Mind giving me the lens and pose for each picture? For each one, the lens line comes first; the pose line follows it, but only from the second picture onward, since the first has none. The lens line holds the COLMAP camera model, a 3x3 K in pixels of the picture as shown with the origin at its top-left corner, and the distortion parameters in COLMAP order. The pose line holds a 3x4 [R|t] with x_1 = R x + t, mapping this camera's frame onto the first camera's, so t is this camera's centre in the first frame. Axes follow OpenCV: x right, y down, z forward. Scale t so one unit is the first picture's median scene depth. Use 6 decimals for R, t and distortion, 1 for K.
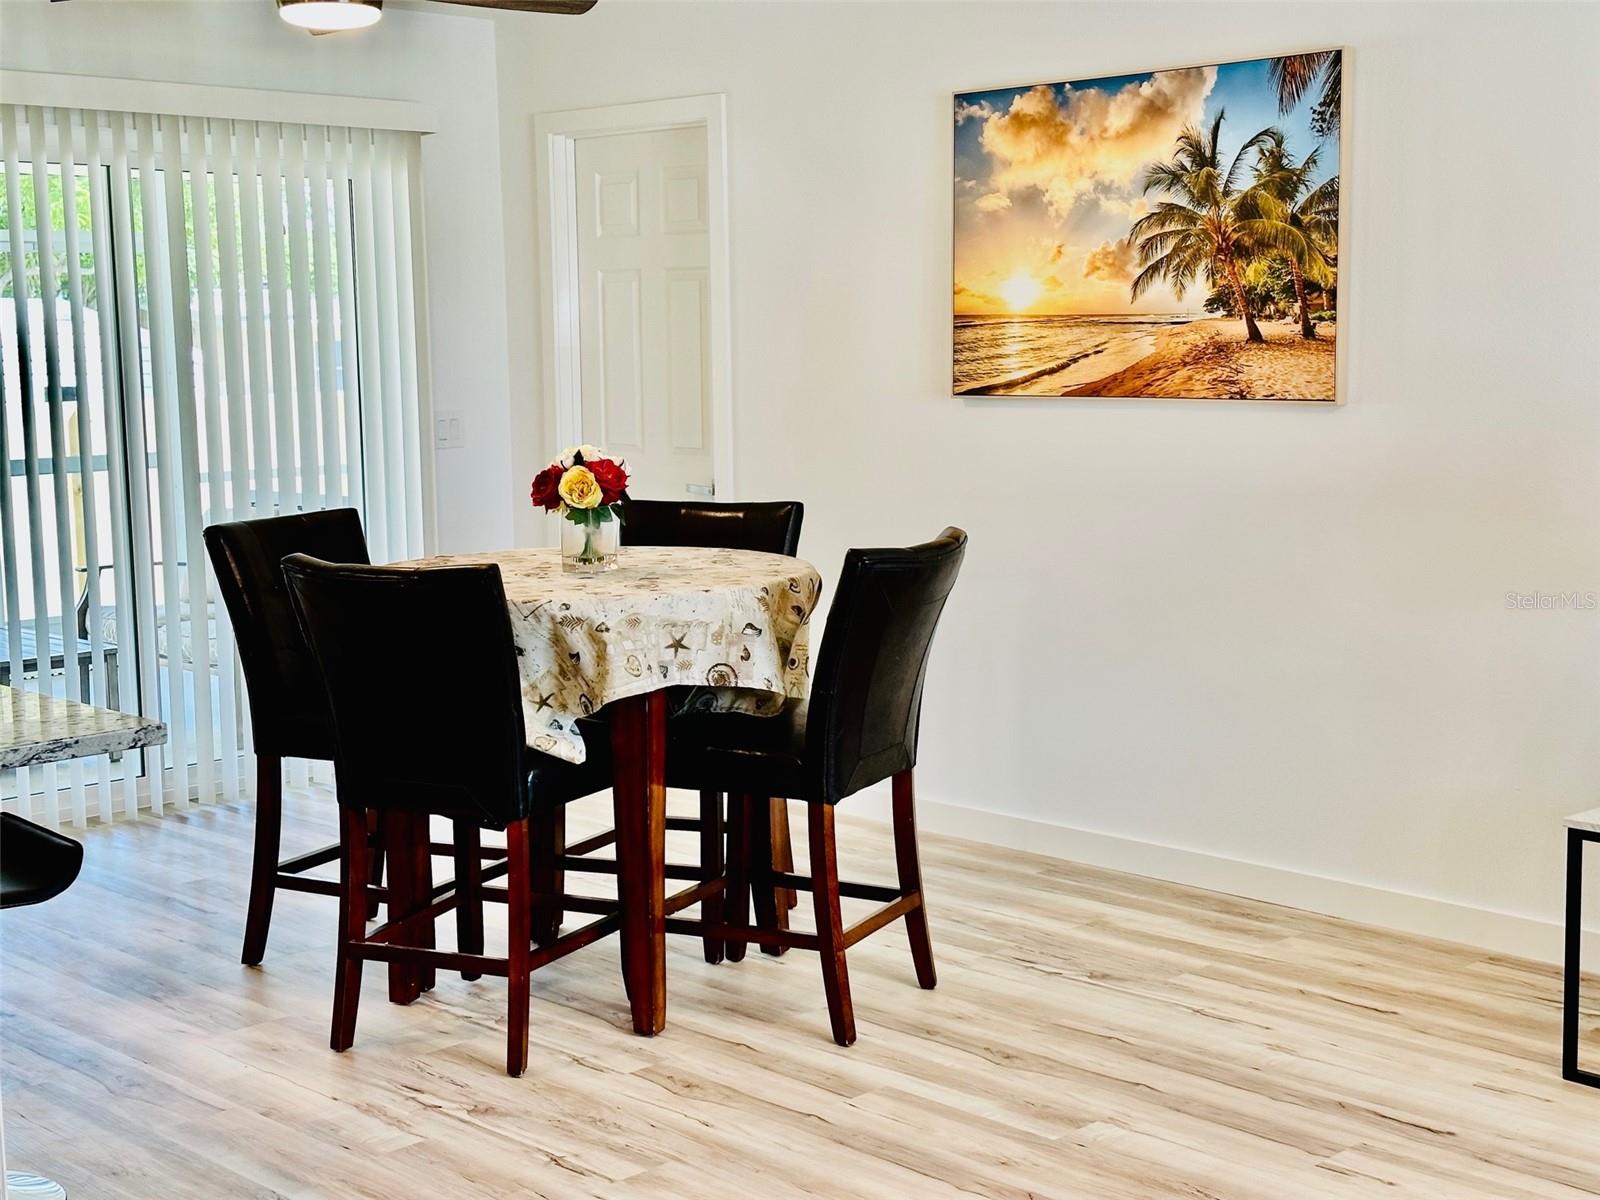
lens RADIAL K [[2271.0, 0, 807.3], [0, 2271.0, 602.2], [0, 0, 1]] dist [0.240461, 0.000000]
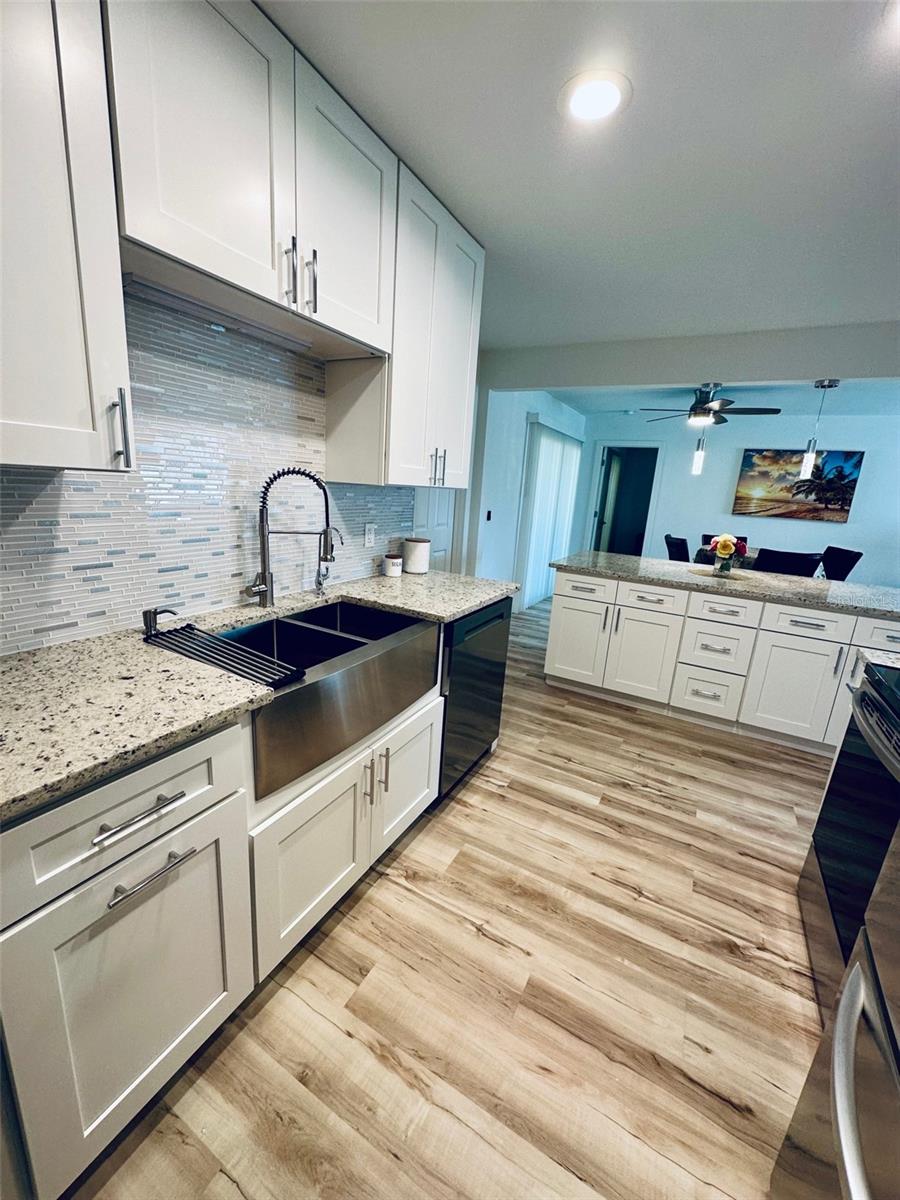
lens RADIAL K [[478.1, 0, 450.4], [0, 478.1, 600.3], [0, 0, 1]] dist [-0.003160, 0.000267]
pose [[0.954987, 0.006872, 0.296569, -0.900546], [-0.041240, 0.993099, 0.109786, 0.002353], [-0.293768, -0.117075, 0.948680, 0.248599]]
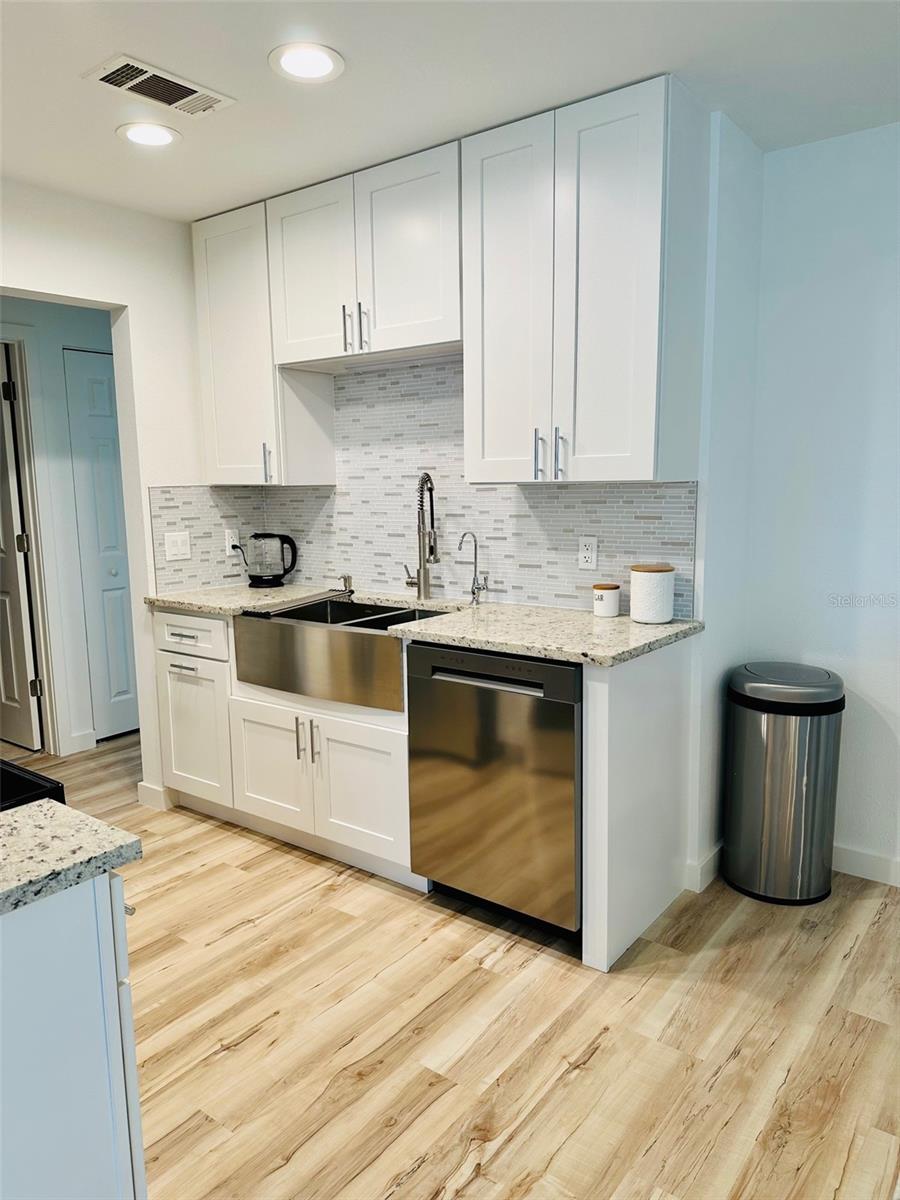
lens RADIAL K [[838.8, 0, 443.5], [0, 838.8, 615.4], [0, 0, 1]] dist [0.053867, -0.058030]
pose [[0.136717, 0.172035, -0.975558, -0.325988], [-0.116702, 0.980744, 0.156594, -0.039266], [0.983712, 0.092441, 0.154161, 0.510608]]
